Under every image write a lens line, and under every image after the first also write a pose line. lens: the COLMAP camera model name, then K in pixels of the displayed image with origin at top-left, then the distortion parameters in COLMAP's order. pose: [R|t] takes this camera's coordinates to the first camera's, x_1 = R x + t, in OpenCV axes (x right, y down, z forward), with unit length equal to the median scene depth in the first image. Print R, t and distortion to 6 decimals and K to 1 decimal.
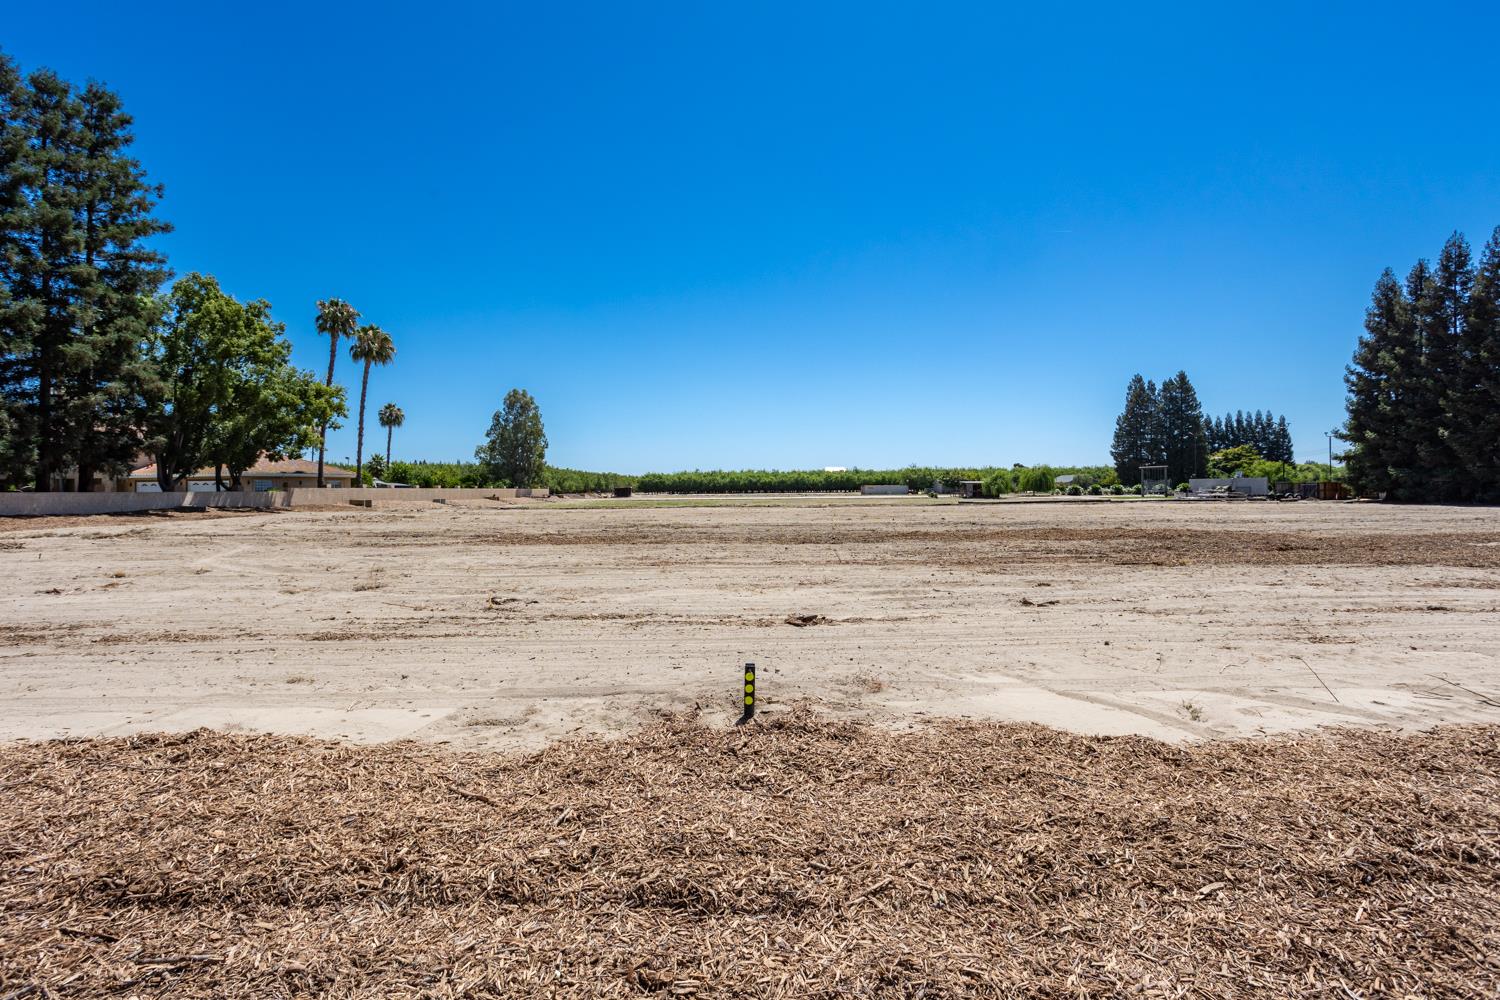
lens RADIAL K [[729.4, 0, 750.8], [0, 729.4, 503.2], [0, 0, 1]] dist [0.004539, 0.000939]
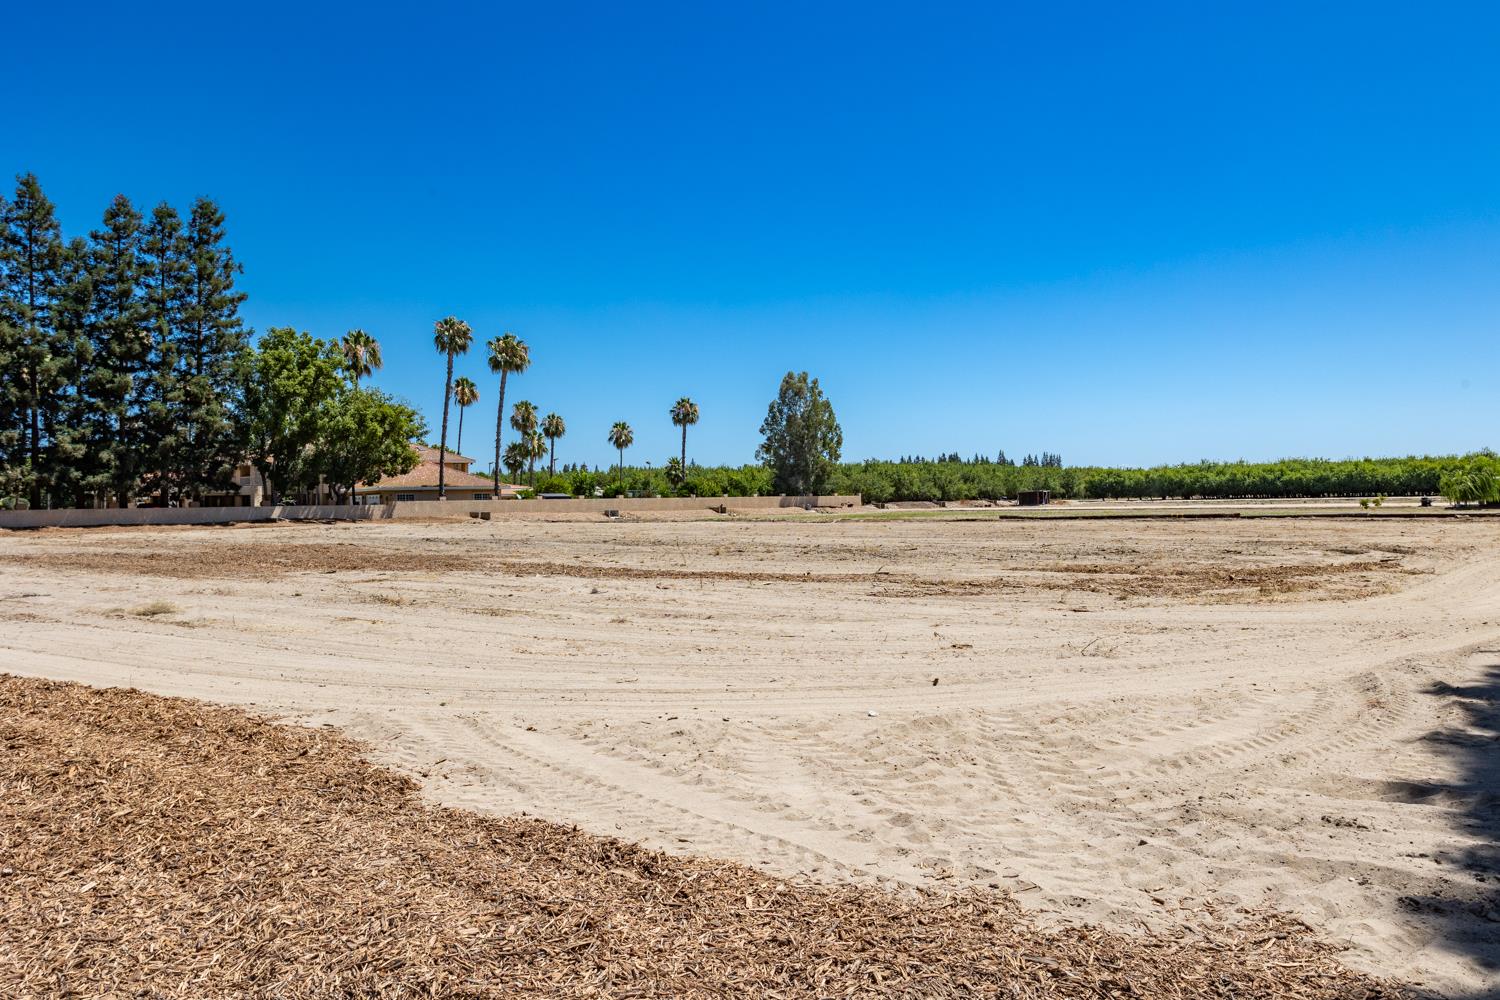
lens RADIAL K [[1092.2, 0, 747.2], [0, 1092.2, 503.7], [0, 0, 1]] dist [-0.006665, 0.006127]
pose [[0.812691, -0.002550, -0.582690, 0.280971], [-0.001966, 0.999973, -0.007119, -0.002665], [0.582692, 0.006931, 0.812664, -0.004559]]
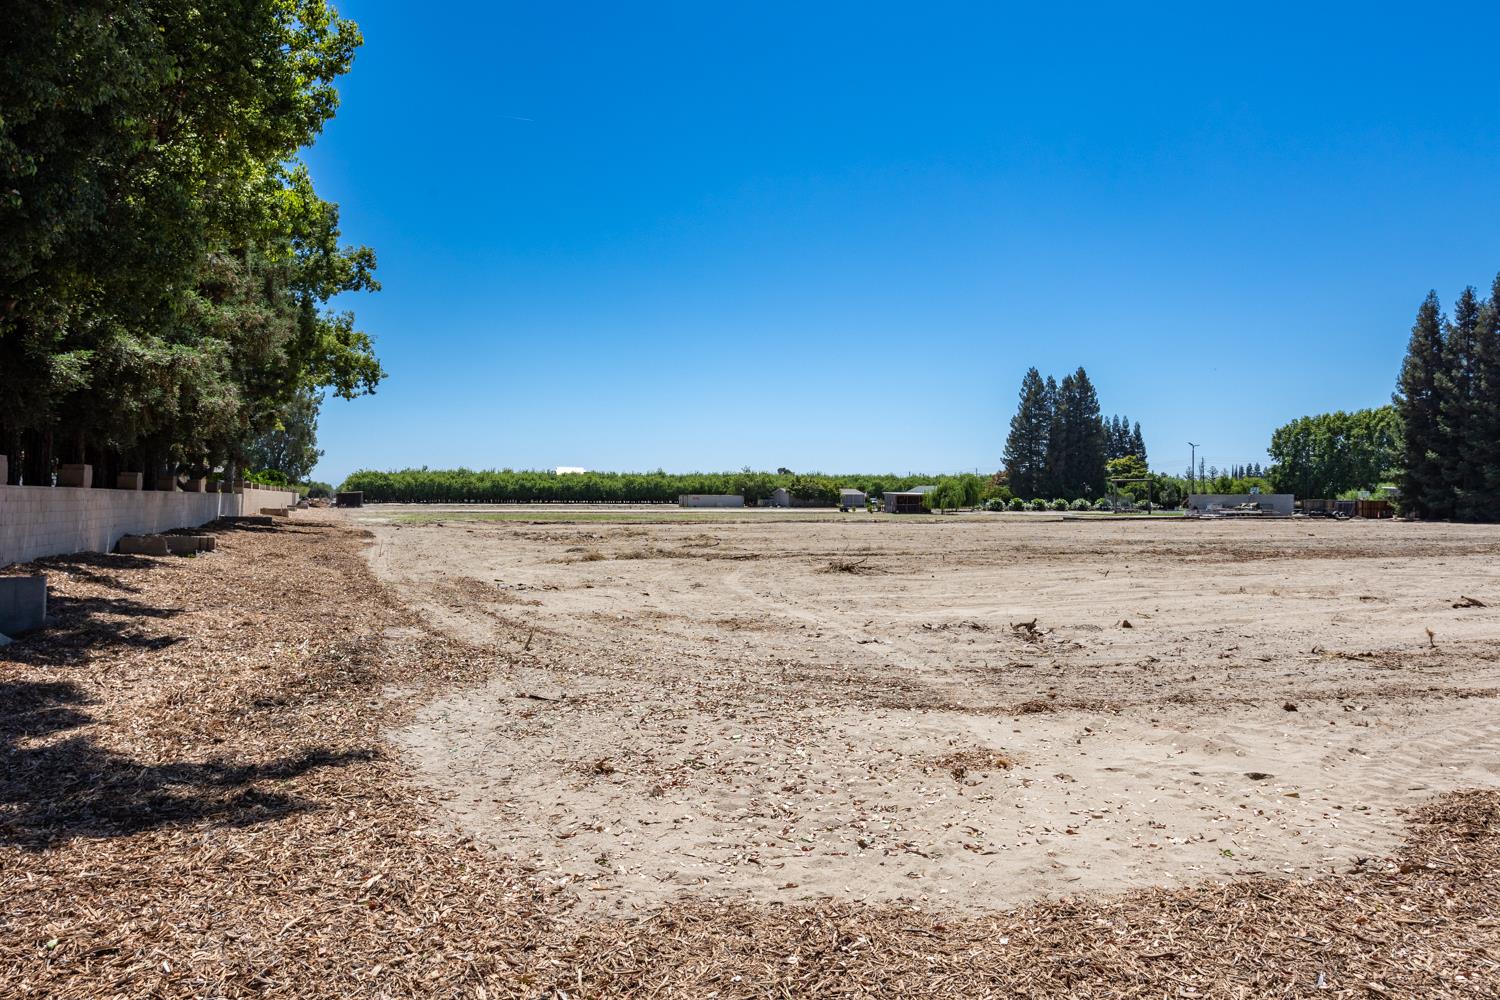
lens RADIAL K [[1050.0, 0, 749.0], [0, 1050.0, 501.0], [0, 0, 1]] dist [0.002947, 0.000310]
pose [[0.933560, 0.012803, 0.358193, -0.242096], [-0.006505, 0.999802, -0.018782, 0.001867], [-0.358363, 0.015204, 0.933459, -0.007845]]
